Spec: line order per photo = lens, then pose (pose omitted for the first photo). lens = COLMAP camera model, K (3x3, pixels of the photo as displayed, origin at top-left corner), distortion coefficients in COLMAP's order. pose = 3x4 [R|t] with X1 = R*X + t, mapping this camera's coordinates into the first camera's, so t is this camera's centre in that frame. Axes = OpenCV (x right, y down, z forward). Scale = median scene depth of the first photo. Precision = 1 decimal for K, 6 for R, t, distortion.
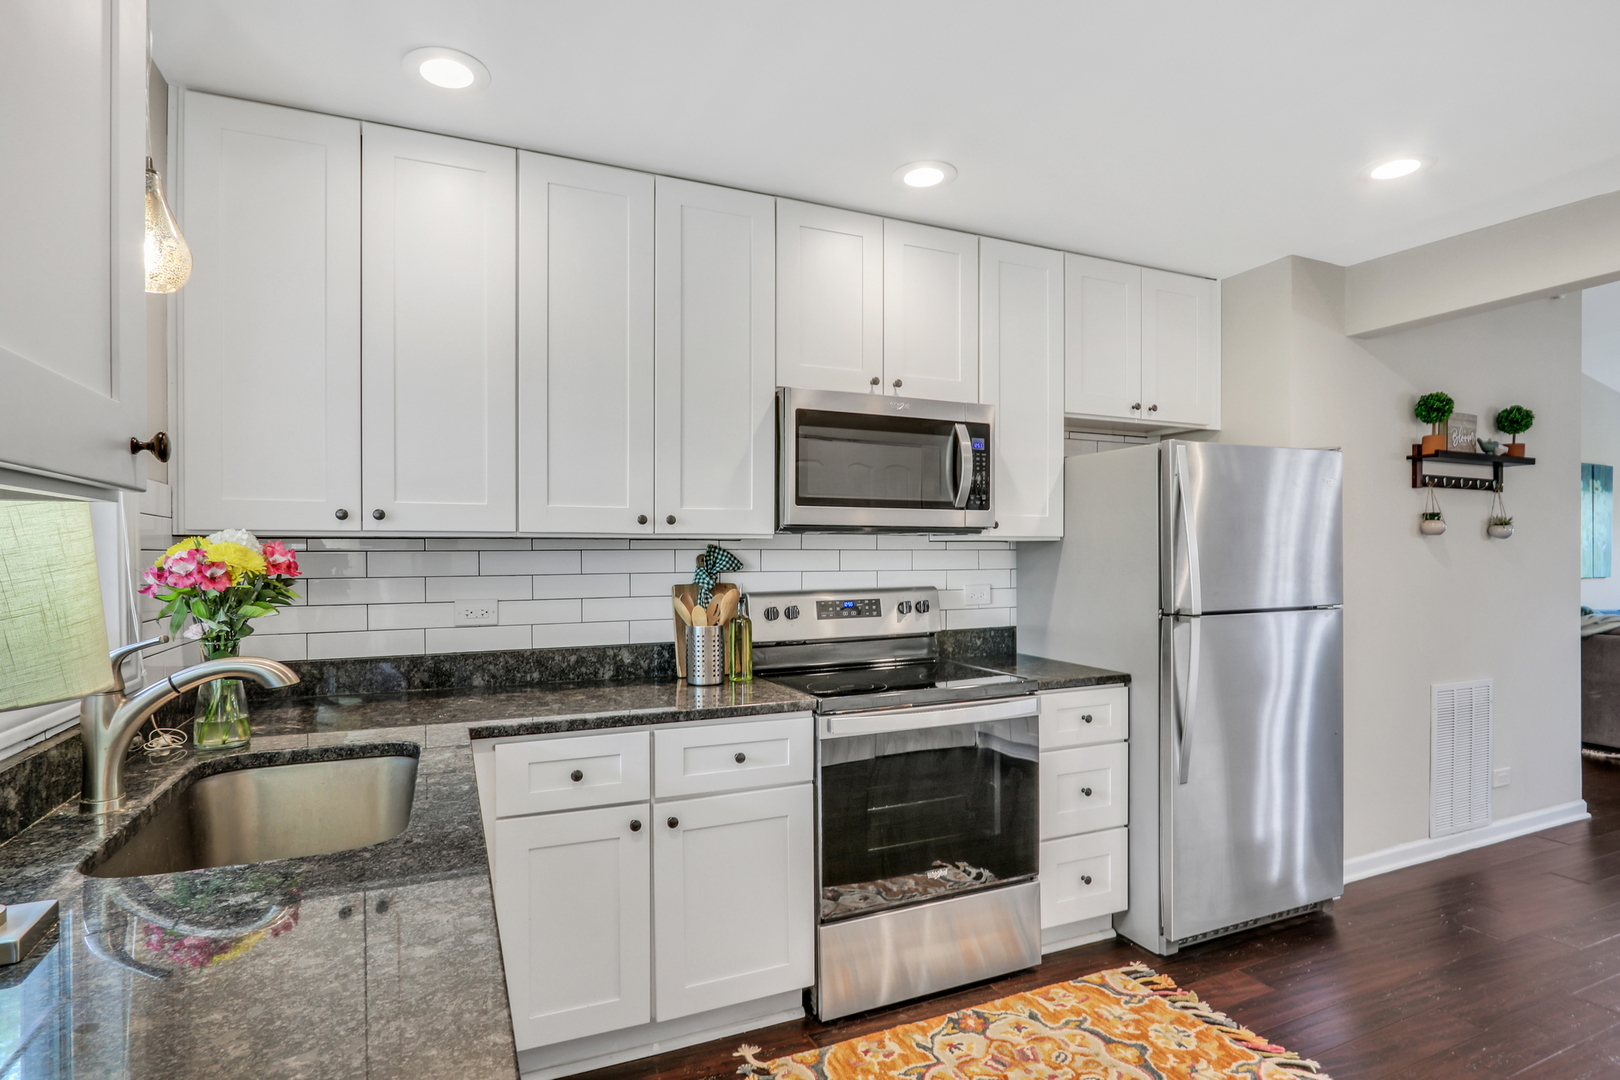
lens RADIAL K [[828.4, 0, 793.6], [0, 828.4, 552.9], [0, 0, 1]] dist [-0.014364, 0.002174]
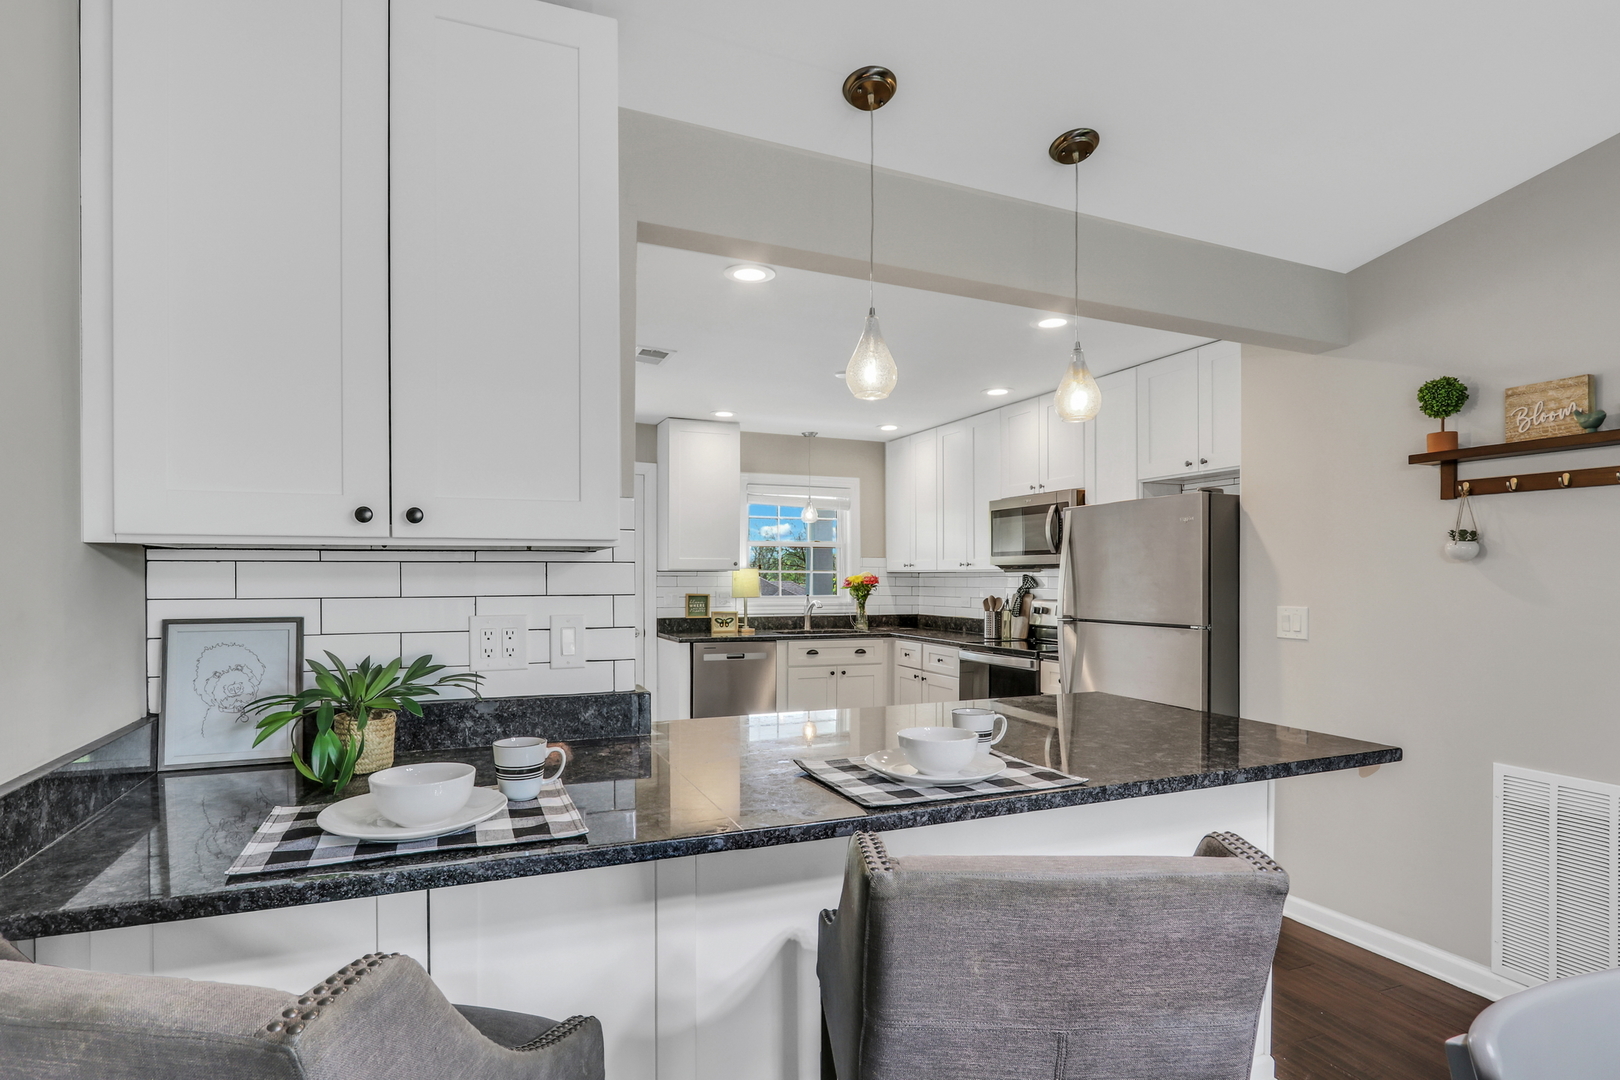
lens RADIAL K [[828.4, 0, 791.6], [0, 828.4, 574.5], [0, 0, 1]] dist [-0.014364, 0.002174]
pose [[-0.031793, -0.000706, -0.999494, 2.008433], [-0.001810, 0.999998, -0.000649, -0.007713], [0.999493, 0.001789, -0.031795, 0.519454]]
